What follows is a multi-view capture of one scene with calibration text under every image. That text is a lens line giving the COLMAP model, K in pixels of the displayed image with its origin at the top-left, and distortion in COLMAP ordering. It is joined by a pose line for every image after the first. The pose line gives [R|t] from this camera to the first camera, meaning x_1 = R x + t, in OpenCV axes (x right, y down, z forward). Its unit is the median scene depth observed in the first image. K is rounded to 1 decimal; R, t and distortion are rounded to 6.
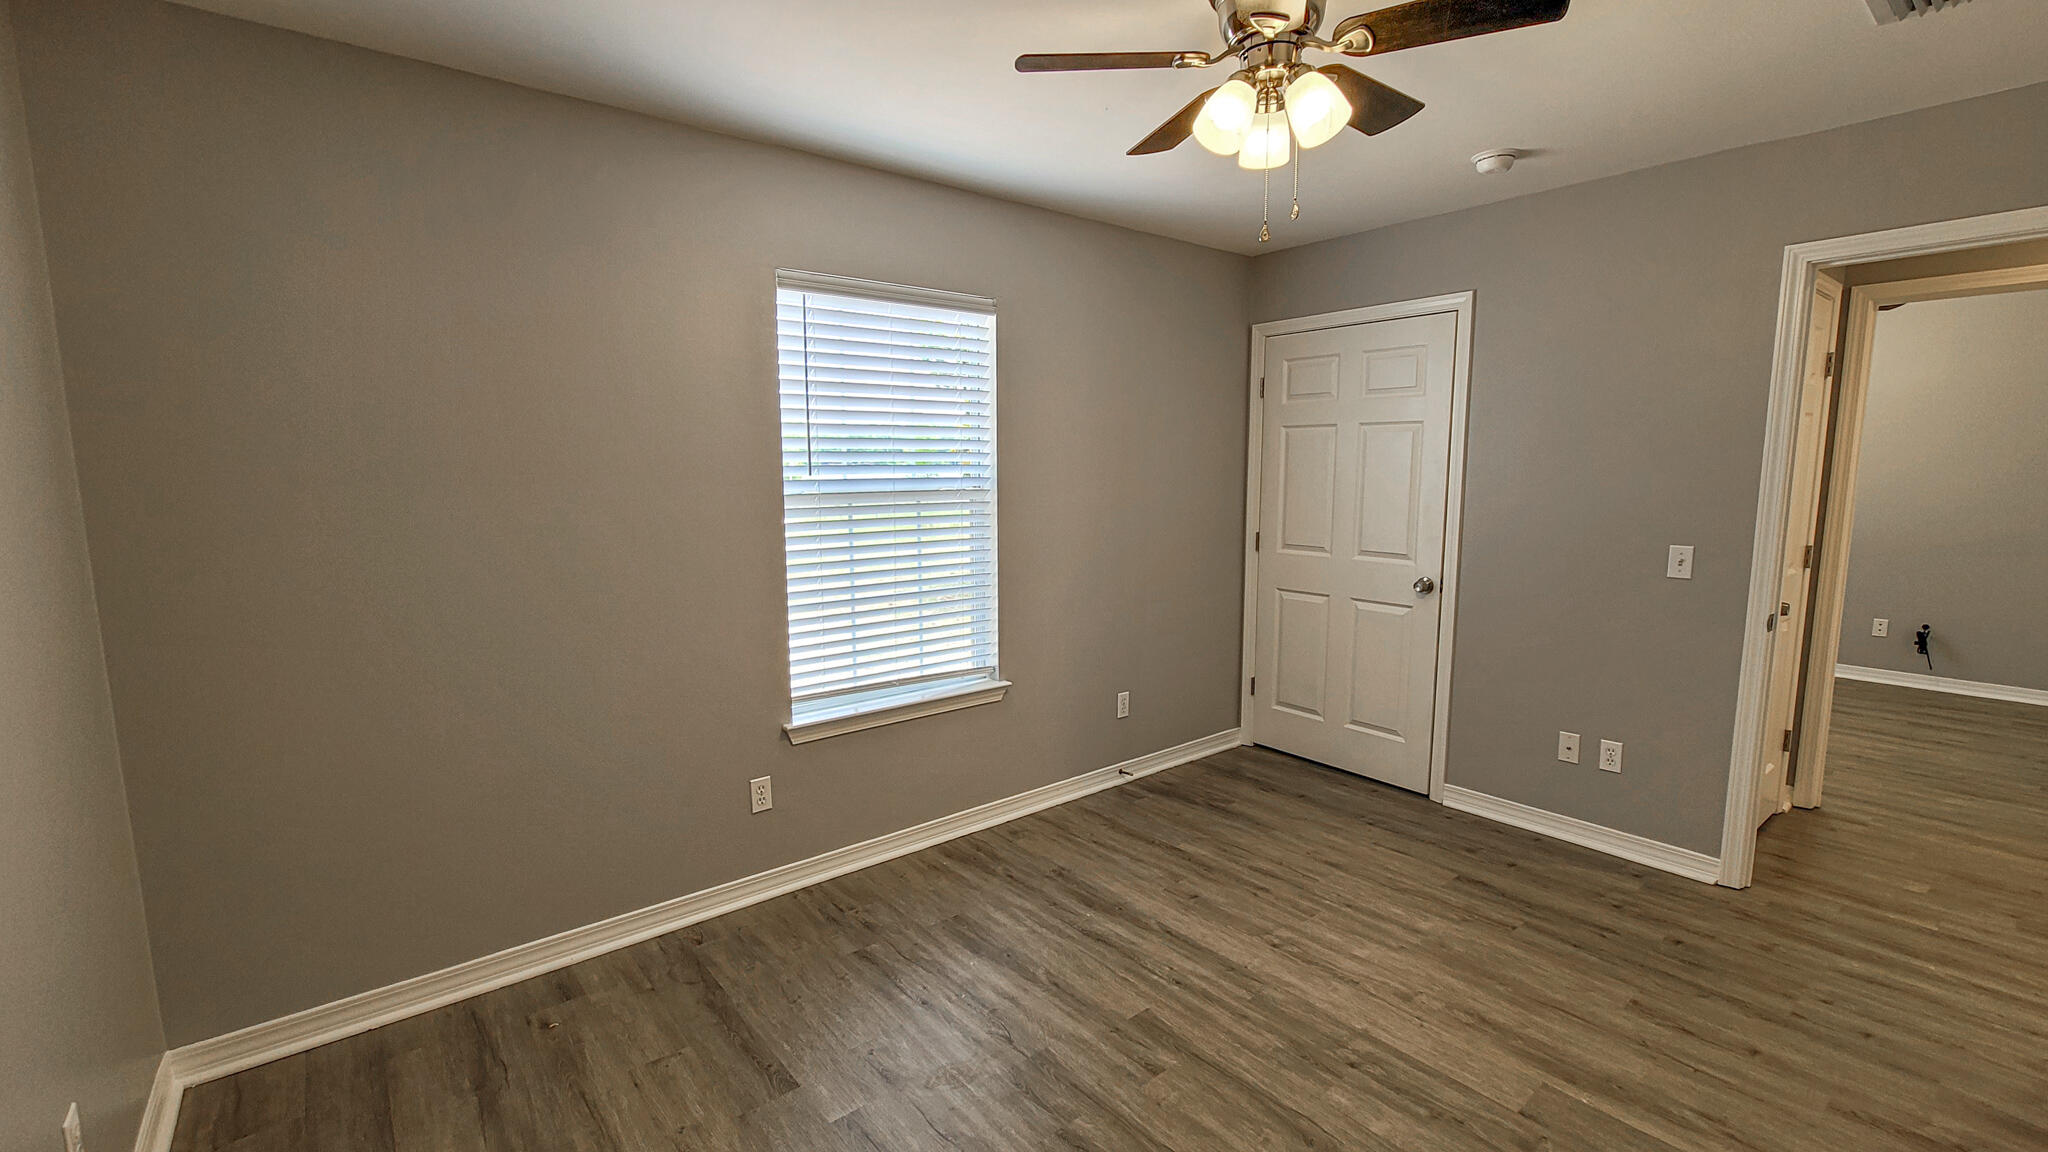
lens RADIAL K [[867.3, 0, 1012.6], [0, 867.3, 579.5], [0, 0, 1]] dist [0.001655, 0.000151]
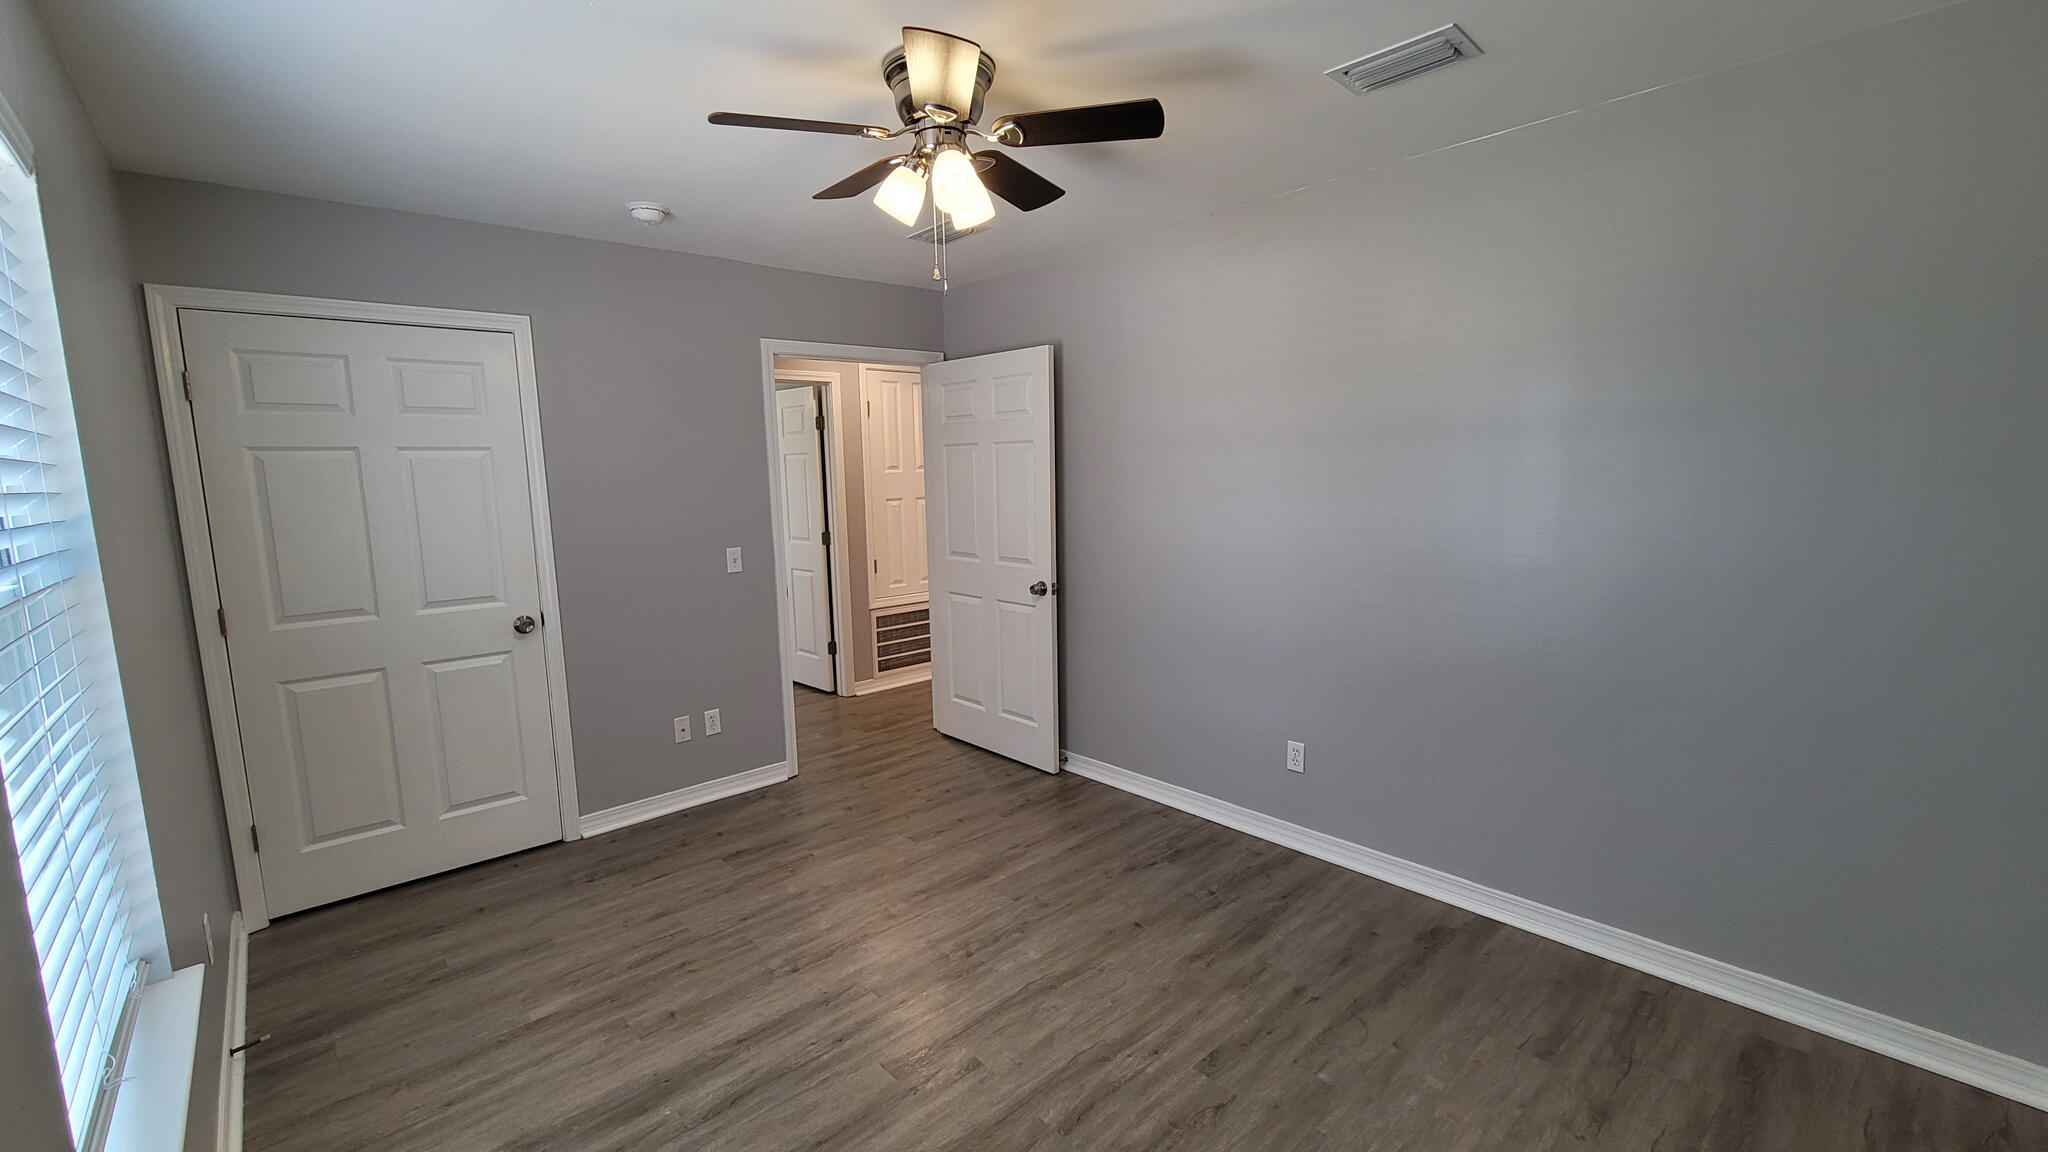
lens RADIAL K [[835.8, 0, 1017.5], [0, 835.8, 578.0], [0, 0, 1]] dist [0.000007, -0.000089]
pose [[-0.054430, -0.123097, 0.990901, -0.549130], [0.158620, 0.978705, 0.130295, -0.094467], [-0.985838, 0.164269, -0.033745, 0.636185]]
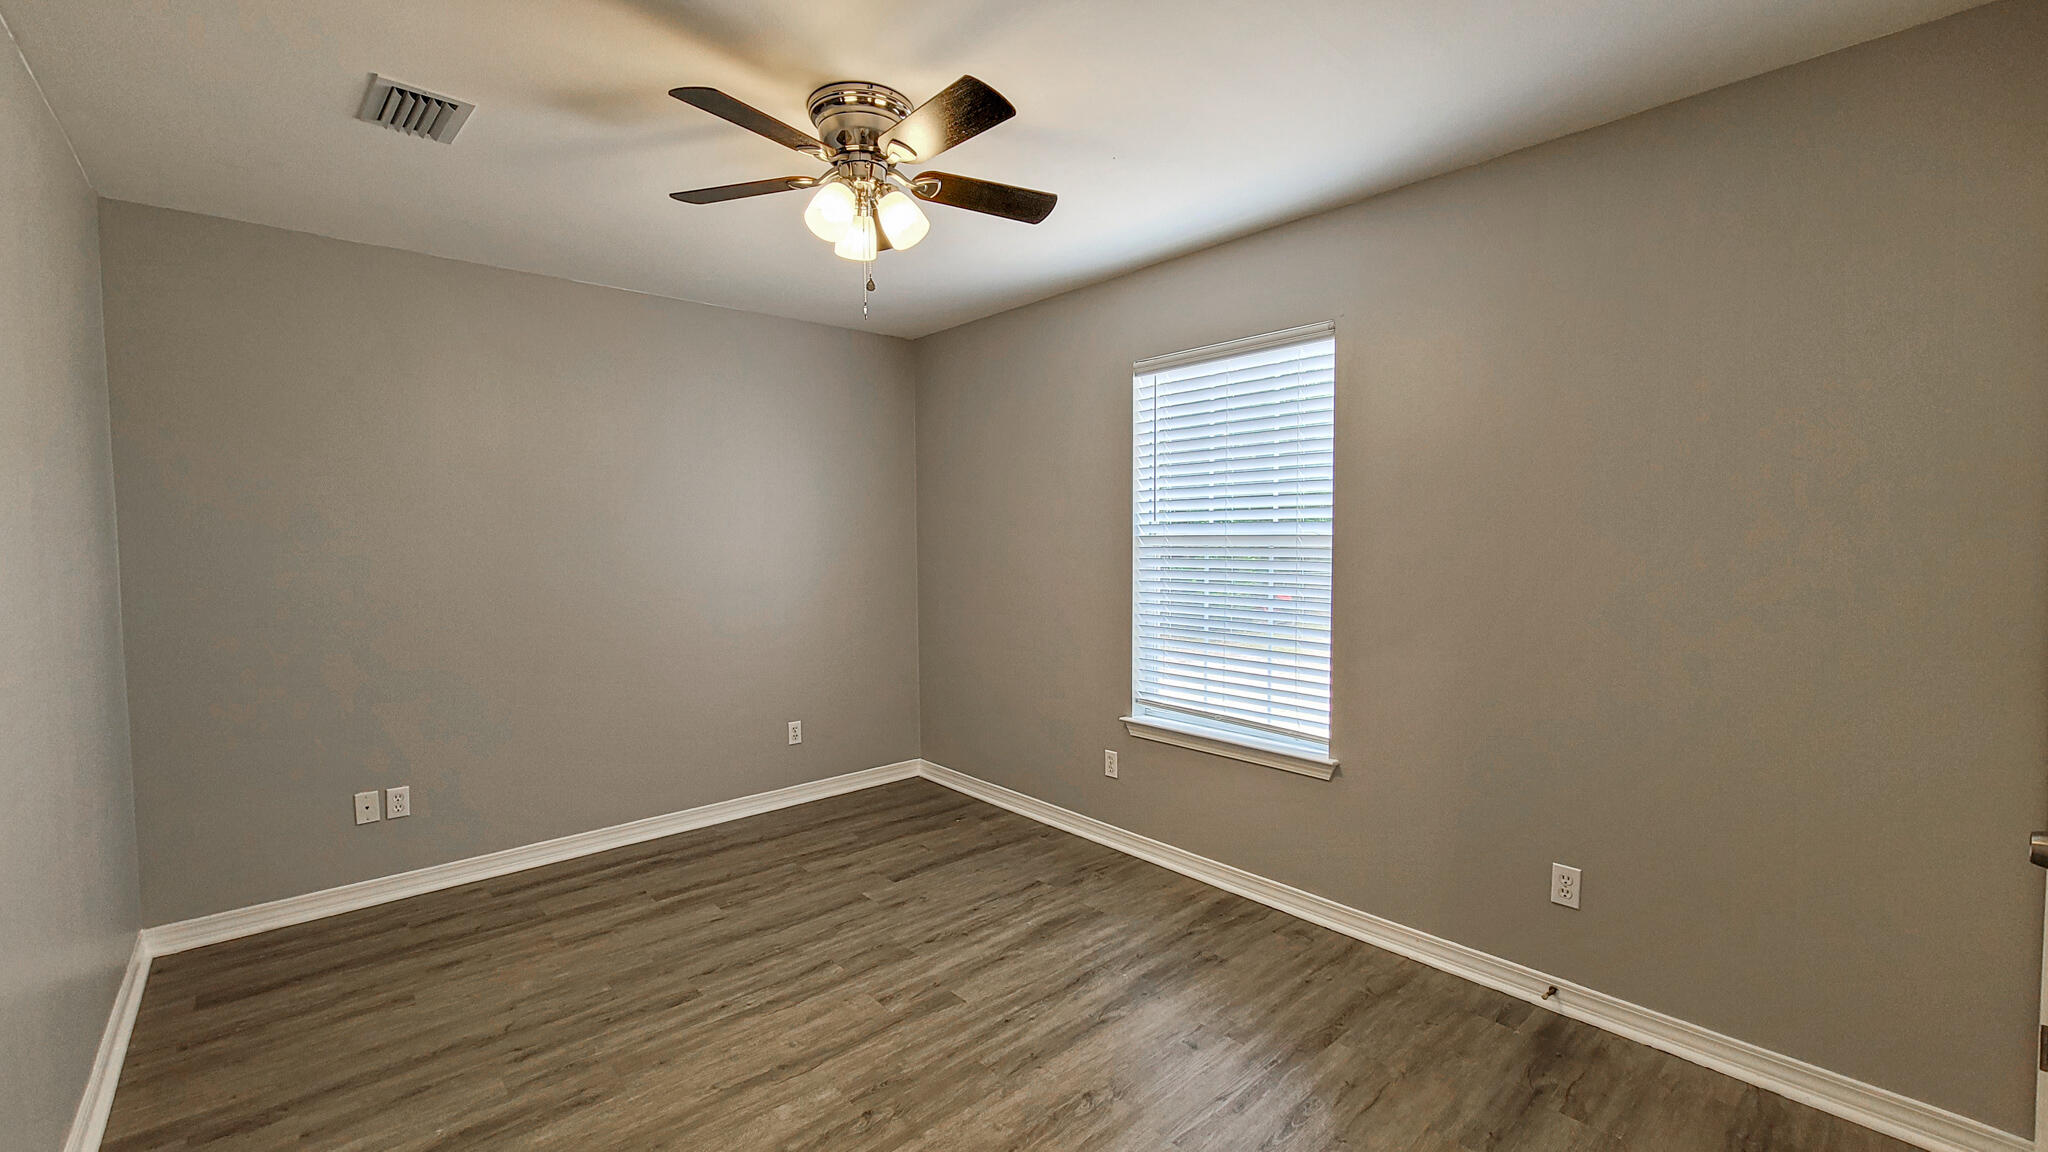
lens RADIAL K [[856.4, 0, 1028.3], [0, 856.4, 573.7], [0, 0, 1]] dist [-0.000008, -0.000415]
pose [[0.053909, 0.054177, -0.997075, 0.959651], [-0.126107, 0.990901, 0.047023, -0.078187], [0.990551, 0.123204, 0.060250, 0.755895]]
